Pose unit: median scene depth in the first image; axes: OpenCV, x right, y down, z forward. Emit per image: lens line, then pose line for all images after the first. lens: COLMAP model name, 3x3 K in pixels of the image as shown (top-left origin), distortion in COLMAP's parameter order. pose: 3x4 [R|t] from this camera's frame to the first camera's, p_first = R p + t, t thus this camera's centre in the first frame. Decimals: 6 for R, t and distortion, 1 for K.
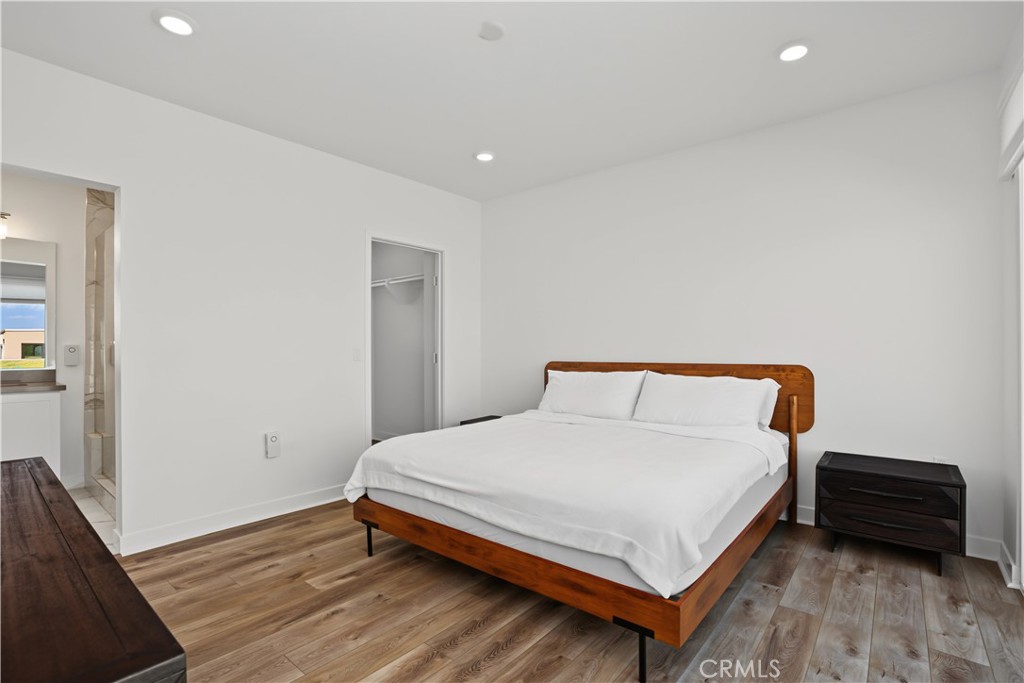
lens RADIAL K [[479.7, 0, 504.4], [0, 479.7, 344.7], [0, 0, 1]] dist [-0.017474, -0.000048]
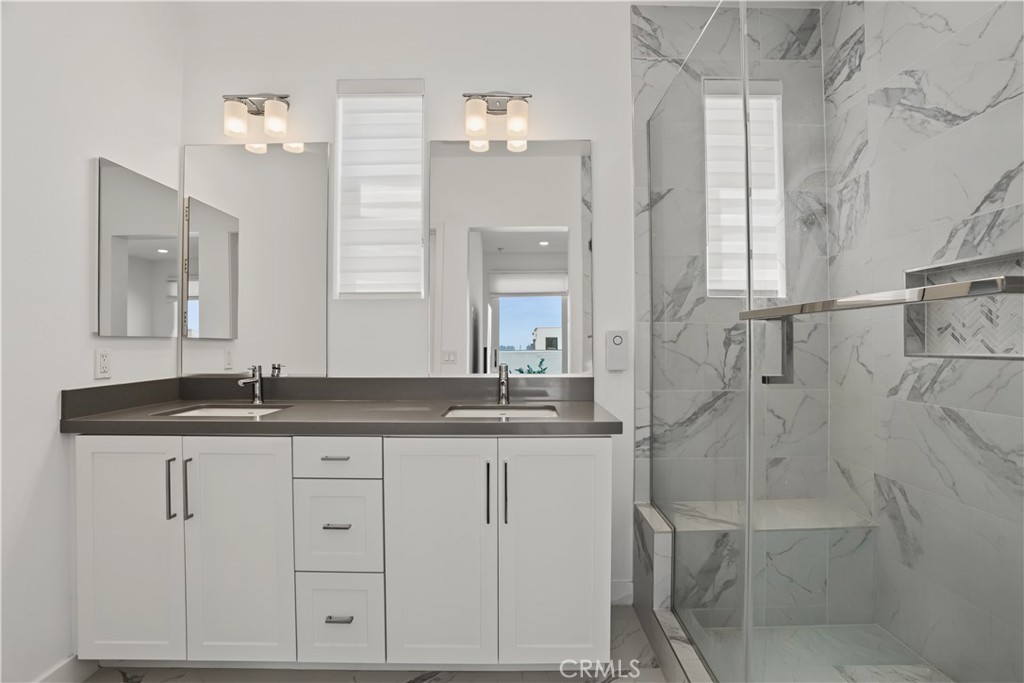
lens RADIAL K [[479.7, 0, 504.4], [0, 479.7, 344.7], [0, 0, 1]] dist [-0.017474, -0.000048]
pose [[0.634140, 0.002111, -0.773216, -0.577180], [0.008852, 0.999911, 0.009990, 0.009490], [0.773168, -0.013180, 0.634065, 0.564080]]
